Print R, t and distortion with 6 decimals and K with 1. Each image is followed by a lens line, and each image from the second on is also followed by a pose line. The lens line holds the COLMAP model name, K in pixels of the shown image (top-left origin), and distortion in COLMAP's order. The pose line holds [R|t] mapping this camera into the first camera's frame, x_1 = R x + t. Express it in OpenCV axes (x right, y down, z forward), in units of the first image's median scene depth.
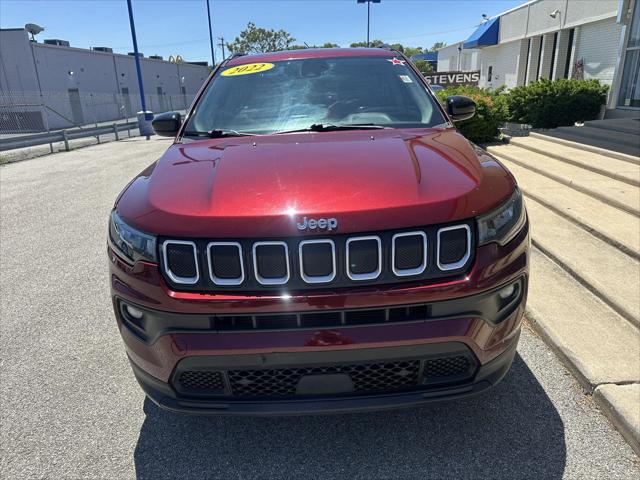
lens RADIAL K [[454.8, 0, 321.2], [0, 454.8, 236.8], [0, 0, 1]] dist [0.023621, -0.027711]
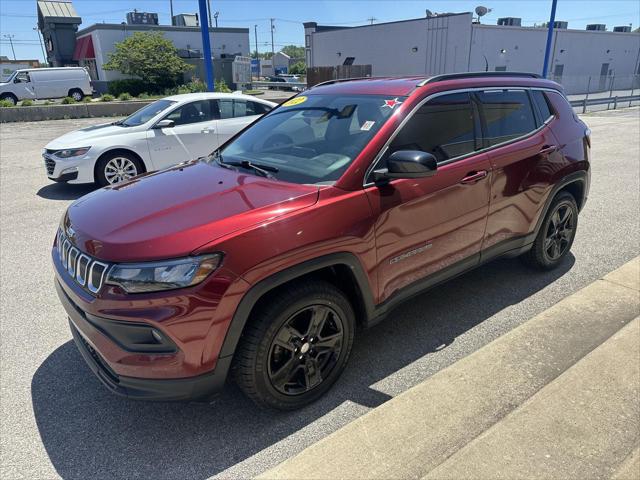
lens RADIAL K [[454.8, 0, 318.8], [0, 454.8, 236.4], [0, 0, 1]] dist [0.023621, -0.027711]
pose [[0.608379, 0.289851, -0.738825, 1.042659], [-0.248398, 0.953694, 0.169605, -0.306391], [0.753773, 0.080339, 0.652206, 0.375109]]
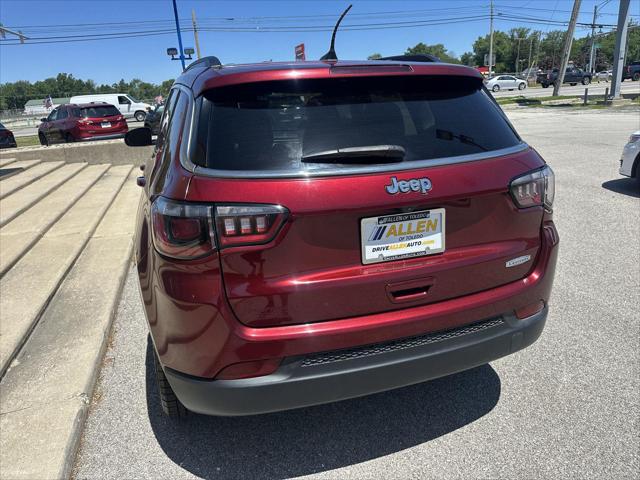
lens RADIAL K [[454.8, 0, 316.7], [0, 454.8, 238.2], [0, 0, 1]] dist [0.023621, -0.027711]
pose [[-0.948450, 0.177926, -0.262268, 0.261247], [-0.008229, 0.813432, 0.581602, -0.967845], [0.316819, 0.553779, -0.770035, 2.778648]]
